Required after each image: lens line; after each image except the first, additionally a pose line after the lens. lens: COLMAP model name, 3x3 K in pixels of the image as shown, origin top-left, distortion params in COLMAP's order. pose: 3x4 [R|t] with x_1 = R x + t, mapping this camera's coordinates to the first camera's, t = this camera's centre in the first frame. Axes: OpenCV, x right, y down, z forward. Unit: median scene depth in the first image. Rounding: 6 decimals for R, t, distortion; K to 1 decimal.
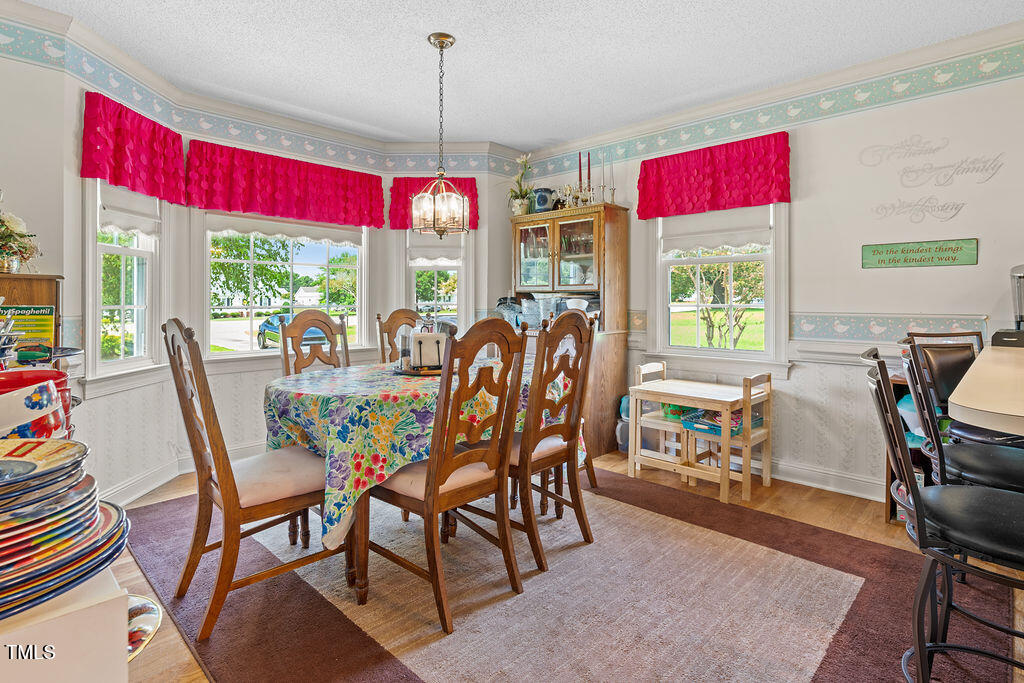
lens RADIAL K [[500.0, 0, 504.5], [0, 500.0, 302.3], [0, 0, 1]] dist [0.000733, 0.000346]
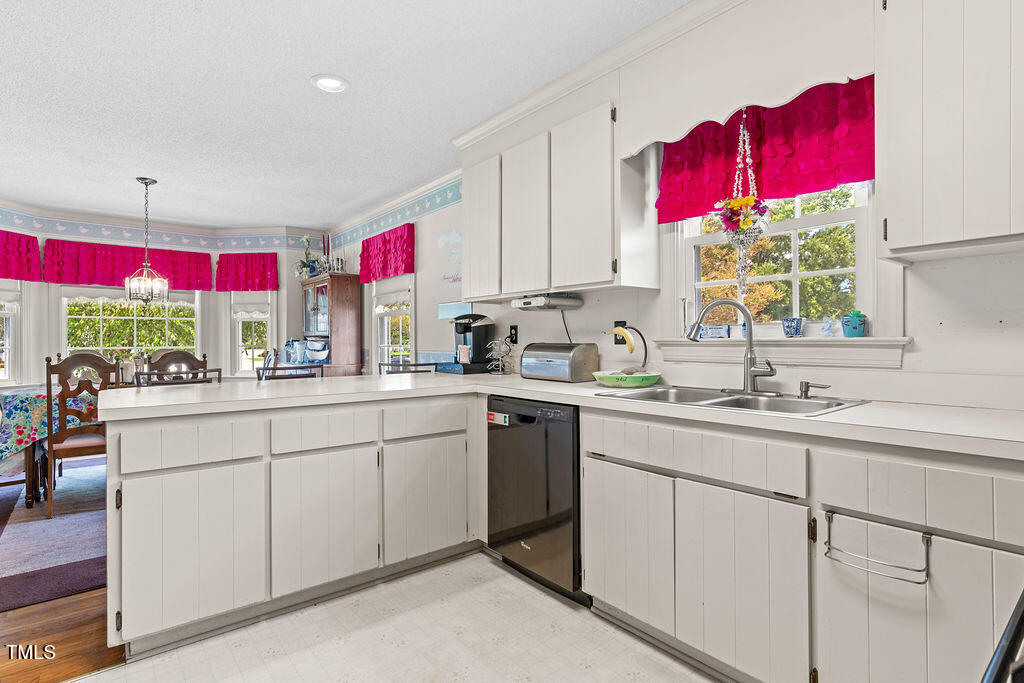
lens RADIAL K [[500.0, 0, 512.5], [0, 500.0, 342.0], [0, 0, 1]] dist [0.000733, 0.000346]
pose [[0.993308, -0.004711, -0.115398, 0.912325], [0.003846, 0.999963, -0.007714, 0.006639], [0.115430, 0.007219, 0.993289, -0.334706]]
